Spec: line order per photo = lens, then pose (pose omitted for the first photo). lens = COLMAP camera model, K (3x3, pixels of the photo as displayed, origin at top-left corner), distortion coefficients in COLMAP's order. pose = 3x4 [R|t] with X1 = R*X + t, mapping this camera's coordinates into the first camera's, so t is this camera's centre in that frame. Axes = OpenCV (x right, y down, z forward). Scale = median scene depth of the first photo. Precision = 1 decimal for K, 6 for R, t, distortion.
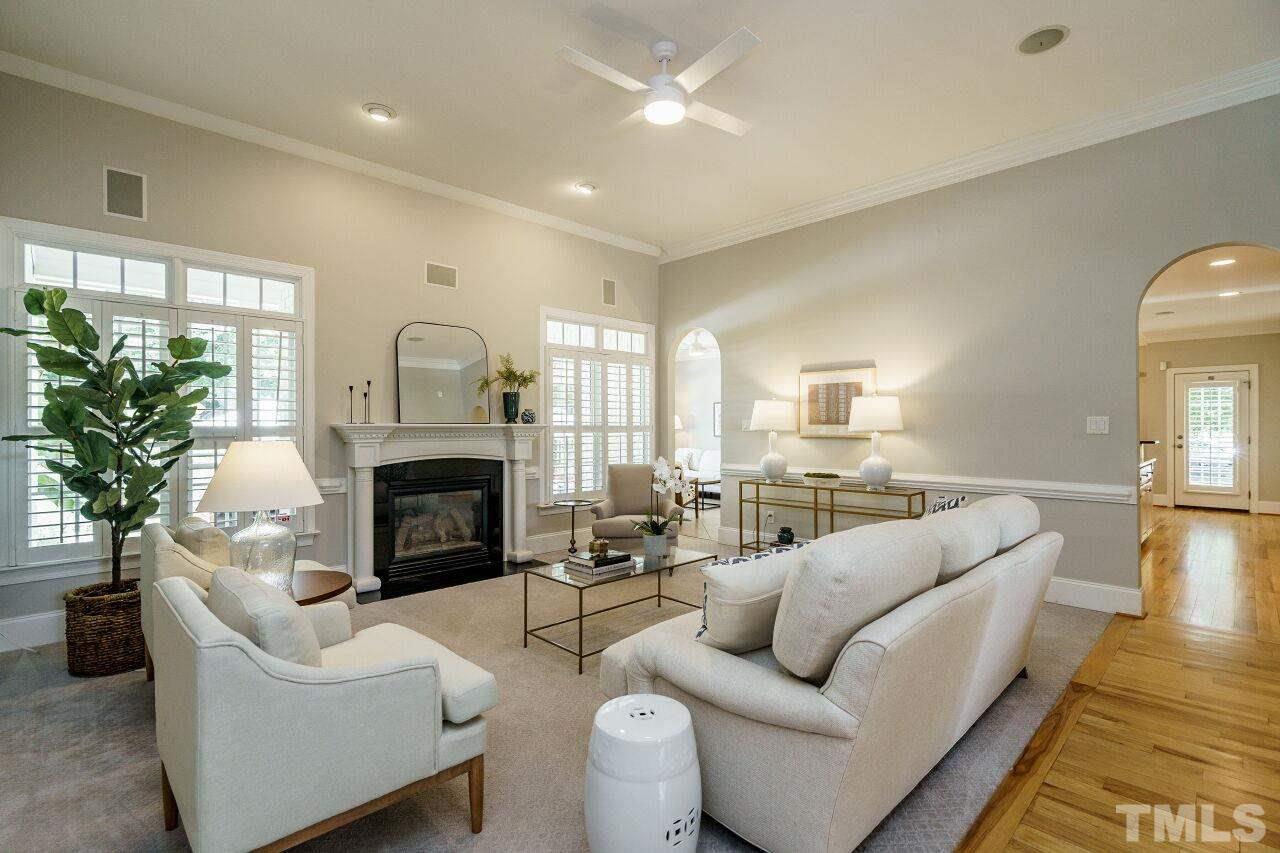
lens RADIAL K [[585.8, 0, 646.9], [0, 585.8, 423.5], [0, 0, 1]] dist [-0.000212, 0.002327]
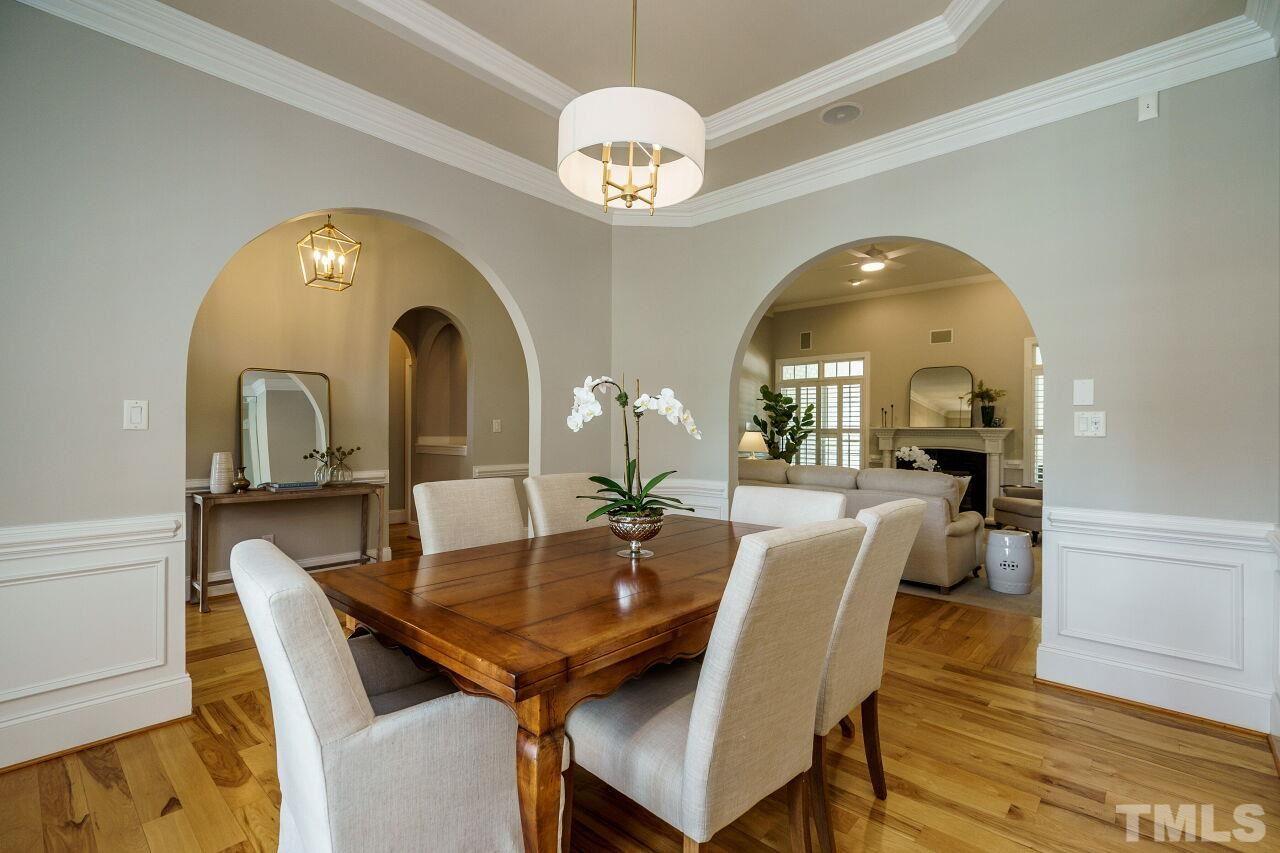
lens RADIAL K [[585.8, 0, 643.1], [0, 585.8, 424.3], [0, 0, 1]] dist [-0.000212, 0.002327]
pose [[0.068864, -0.004967, -0.997614, 1.140451], [-0.003171, 0.999981, -0.005198, 0.001798], [0.997621, 0.003521, 0.068847, 0.058630]]
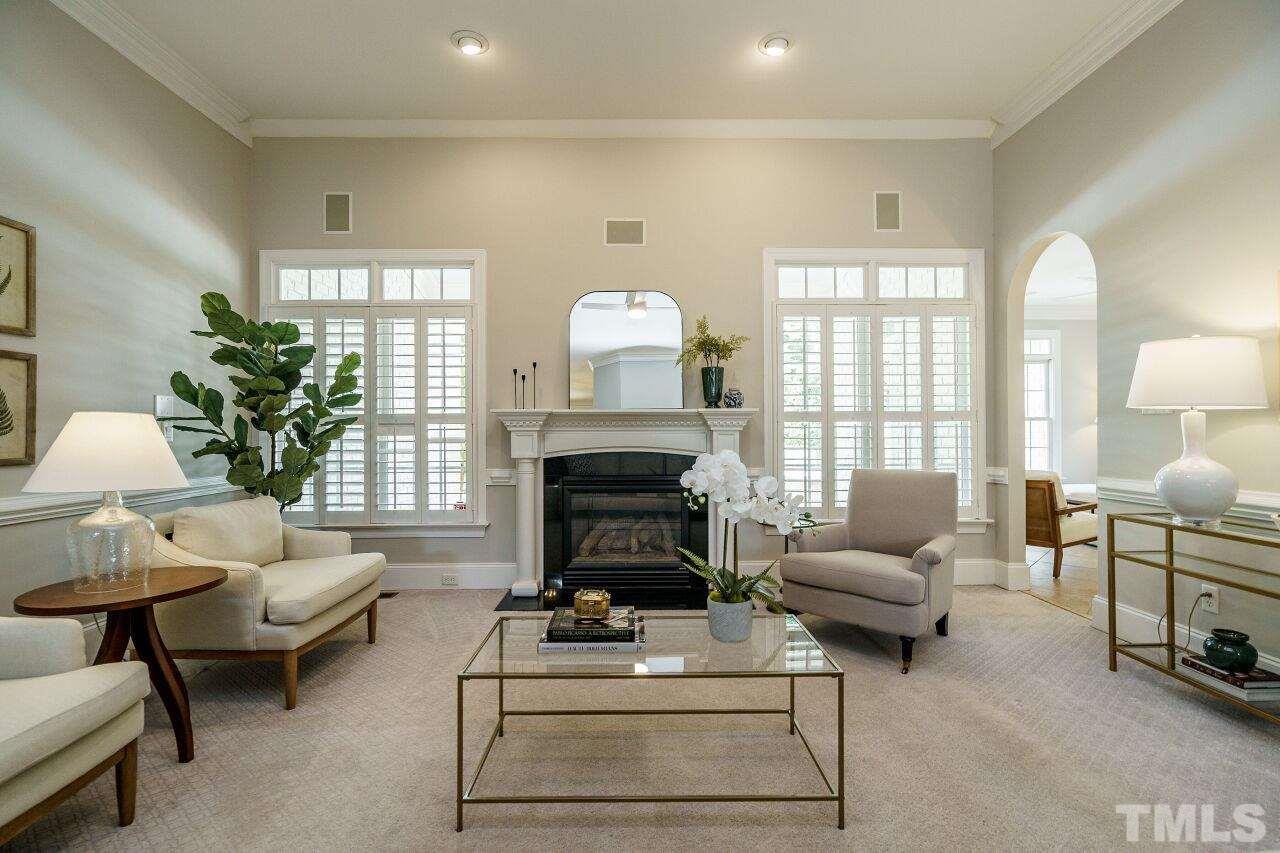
lens RADIAL K [[585.8, 0, 641.9], [0, 585.8, 426.3], [0, 0, 1]] dist [-0.000212, 0.002327]
pose [[0.728085, -0.007452, -0.685446, 0.220589], [0.007224, 0.999969, -0.003198, 0.024265], [0.685448, -0.002623, 0.728116, 0.384621]]
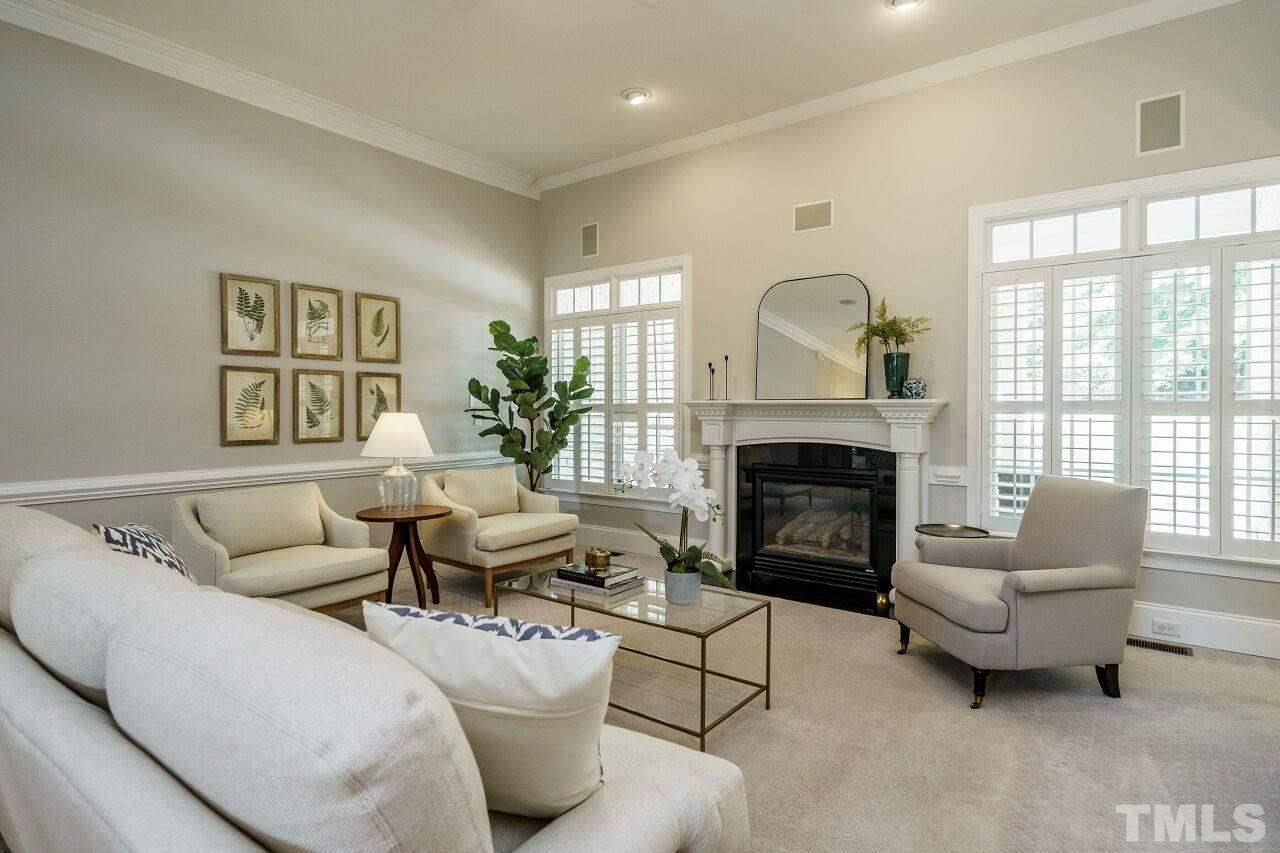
lens RADIAL K [[685.0, 0, 631.6], [0, 685.0, 413.0], [0, 0, 1]] dist [0.012380, -0.001772]
pose [[0.143839, 0.012646, -0.989520, 0.517023], [0.006304, 0.999886, 0.013695, 0.003299], [0.989581, -0.008208, 0.143743, 0.577343]]
